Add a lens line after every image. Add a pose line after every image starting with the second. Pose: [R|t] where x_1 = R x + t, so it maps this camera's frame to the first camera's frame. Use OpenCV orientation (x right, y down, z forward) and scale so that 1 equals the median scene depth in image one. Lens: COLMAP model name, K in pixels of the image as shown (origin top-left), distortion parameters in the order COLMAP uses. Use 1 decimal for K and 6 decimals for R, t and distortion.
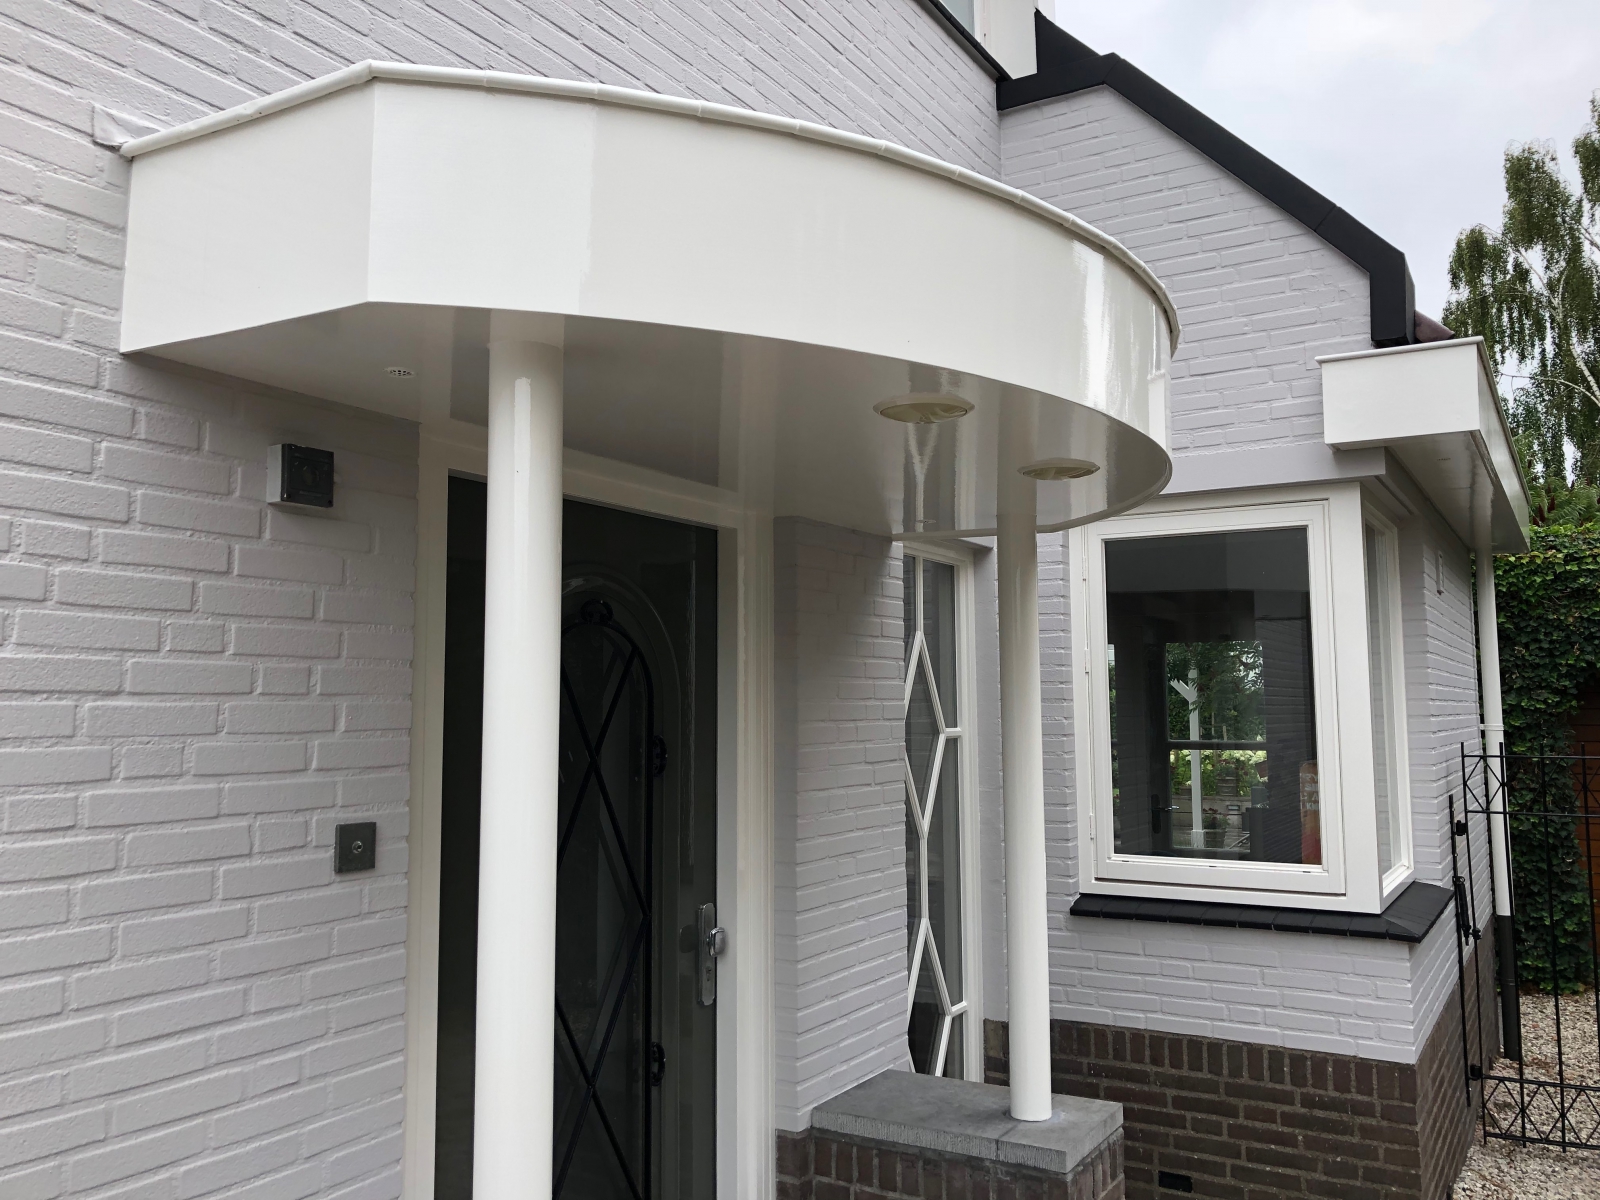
lens RADIAL K [[1320.9, 0, 790.4], [0, 1320.9, 574.4], [0, 0, 1]] dist [0.037257, -0.061333]
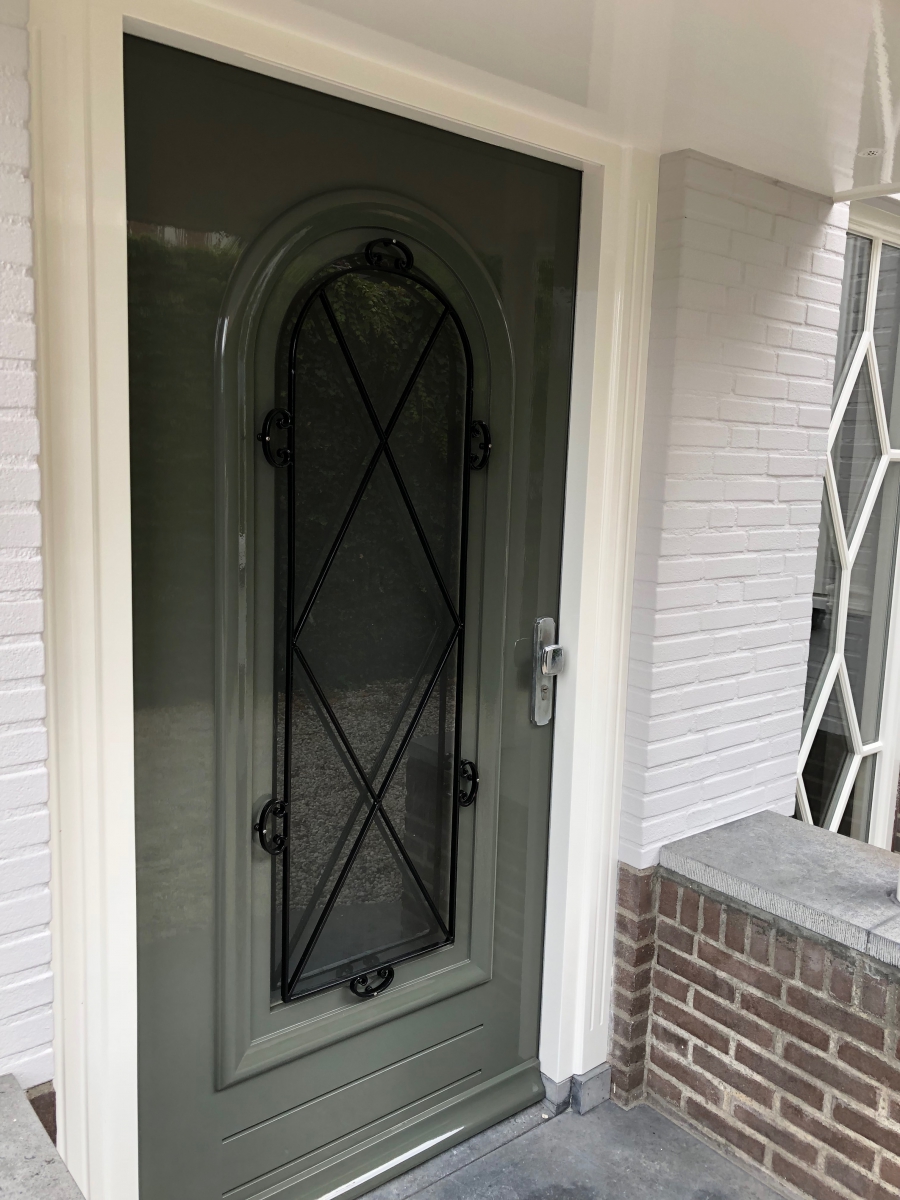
lens RADIAL K [[990.3, 0, 454.9], [0, 990.3, 595.5], [0, 0, 1]] dist [0.027930, -0.012566]
pose [[0.941572, 0.082476, -0.326558, 0.077071], [-0.004670, 0.972659, 0.232191, 0.065805], [0.336780, -0.217099, 0.916214, 0.308602]]
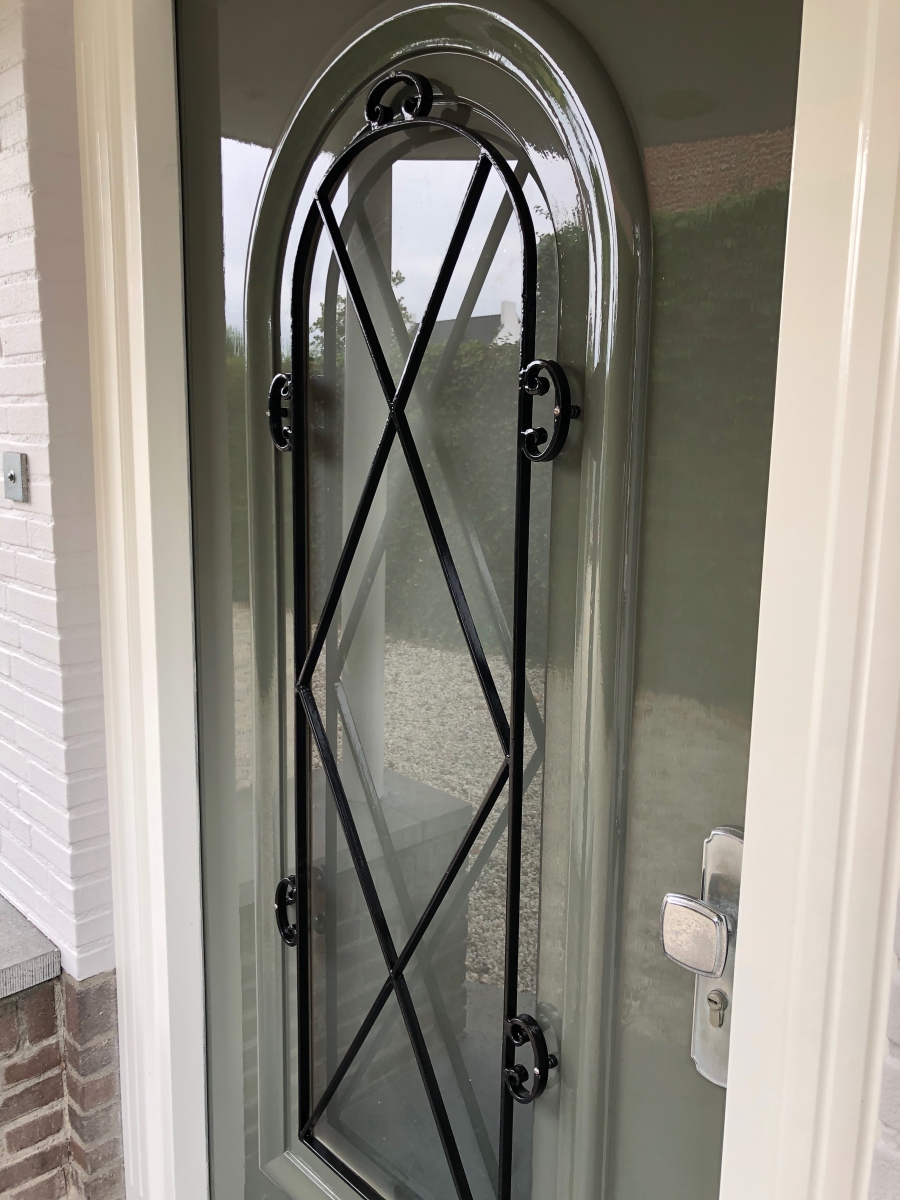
lens RADIAL K [[990.7, 0, 447.9], [0, 990.7, 594.8], [0, 0, 1]] dist [0.037257, -0.061333]
pose [[-0.255198, 0.168772, -0.952045, 0.166788], [0.081683, 0.984891, 0.152699, 0.112554], [0.963432, -0.038798, -0.265128, 0.821283]]
